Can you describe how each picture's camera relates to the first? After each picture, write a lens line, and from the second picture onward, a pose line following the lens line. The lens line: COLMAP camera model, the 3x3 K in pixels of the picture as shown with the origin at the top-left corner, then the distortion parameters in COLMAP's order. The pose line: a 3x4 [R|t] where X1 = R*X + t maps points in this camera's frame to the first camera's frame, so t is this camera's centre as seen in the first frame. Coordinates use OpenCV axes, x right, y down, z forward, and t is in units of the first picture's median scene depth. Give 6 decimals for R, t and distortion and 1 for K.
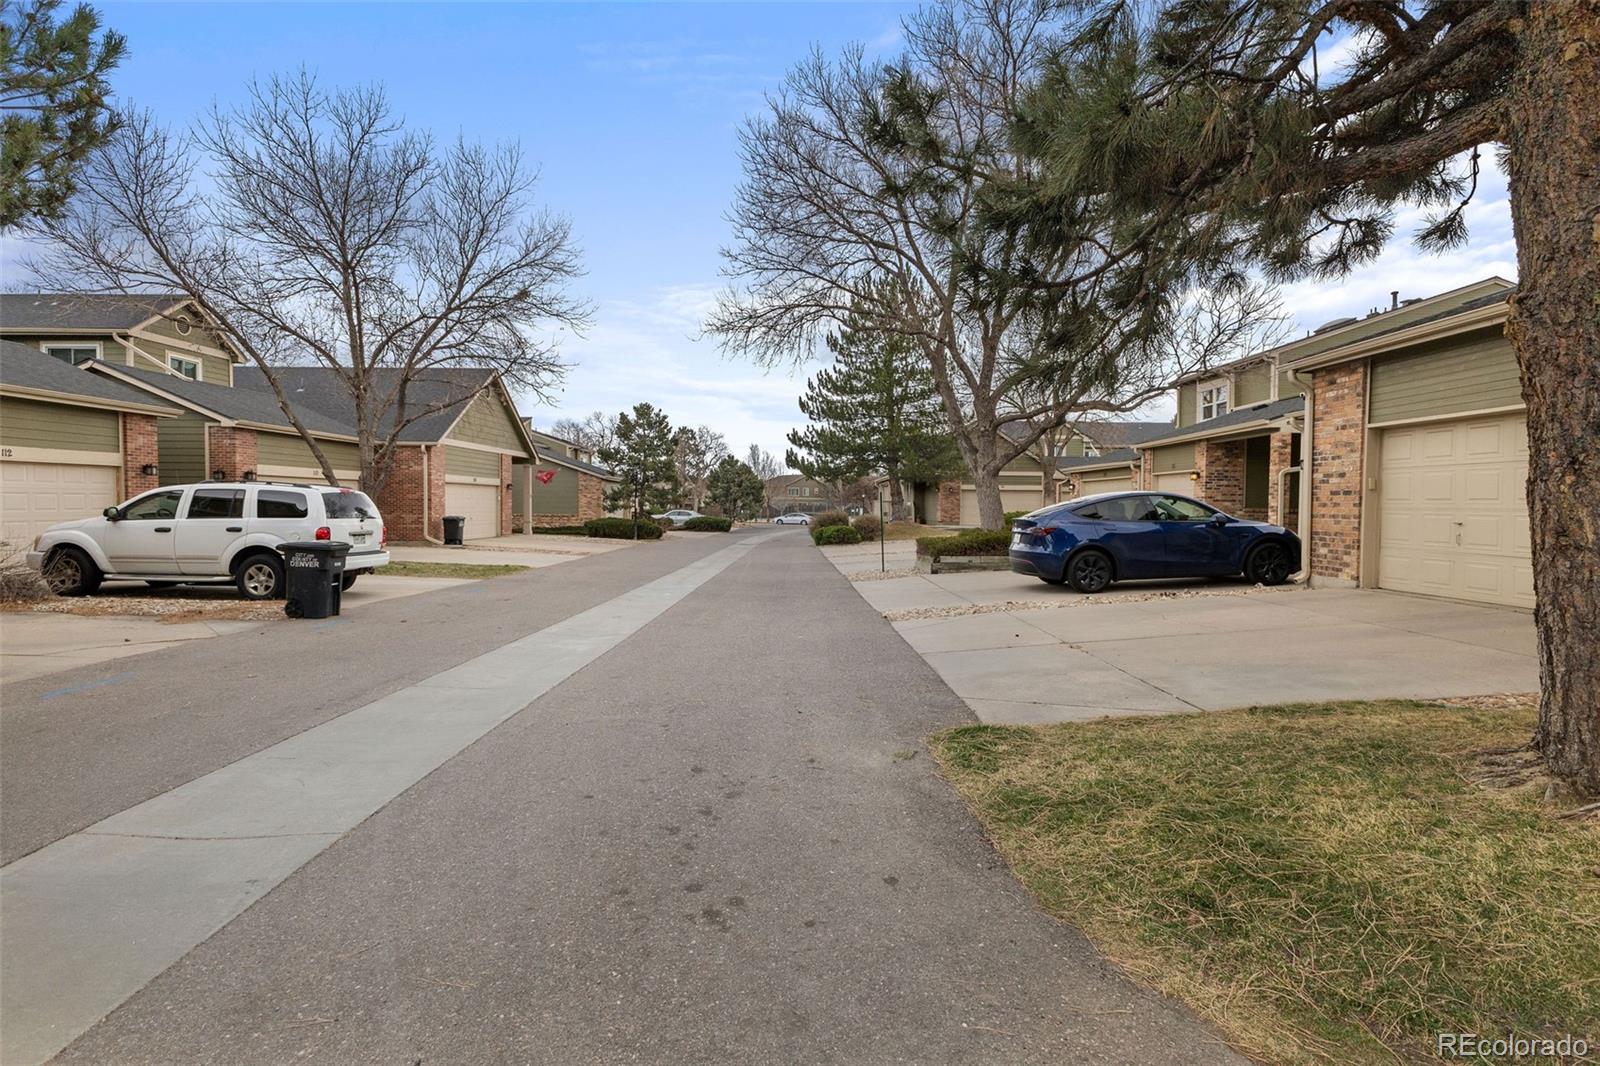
lens RADIAL K [[829.5, 0, 801.0], [0, 829.5, 530.7], [0, 0, 1]] dist [0.000196, -0.000061]
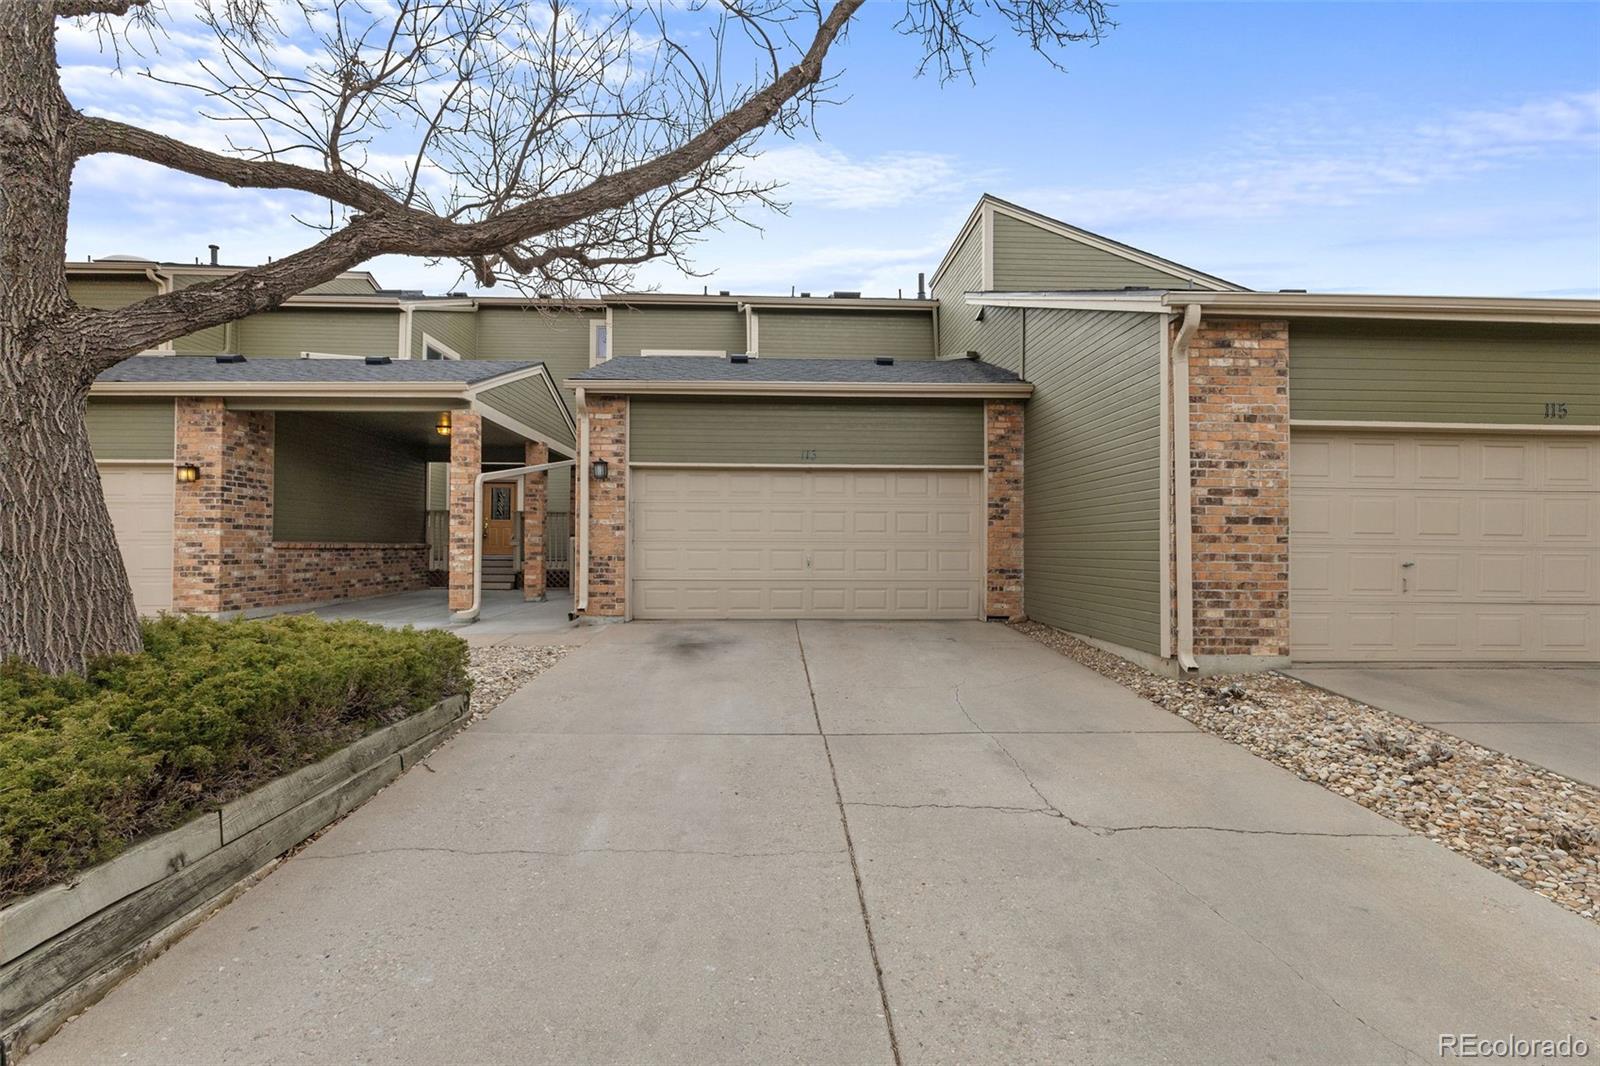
lens RADIAL K [[763.1, 0, 797.6], [0, 763.1, 534.5], [0, 0, 1]] dist [0.017212, 0.000259]
pose [[-0.021229, 0.009377, 0.999731, 0.067799], [0.025076, 0.999646, -0.008844, -0.037938], [-0.999460, 0.024882, -0.021457, 1.343534]]
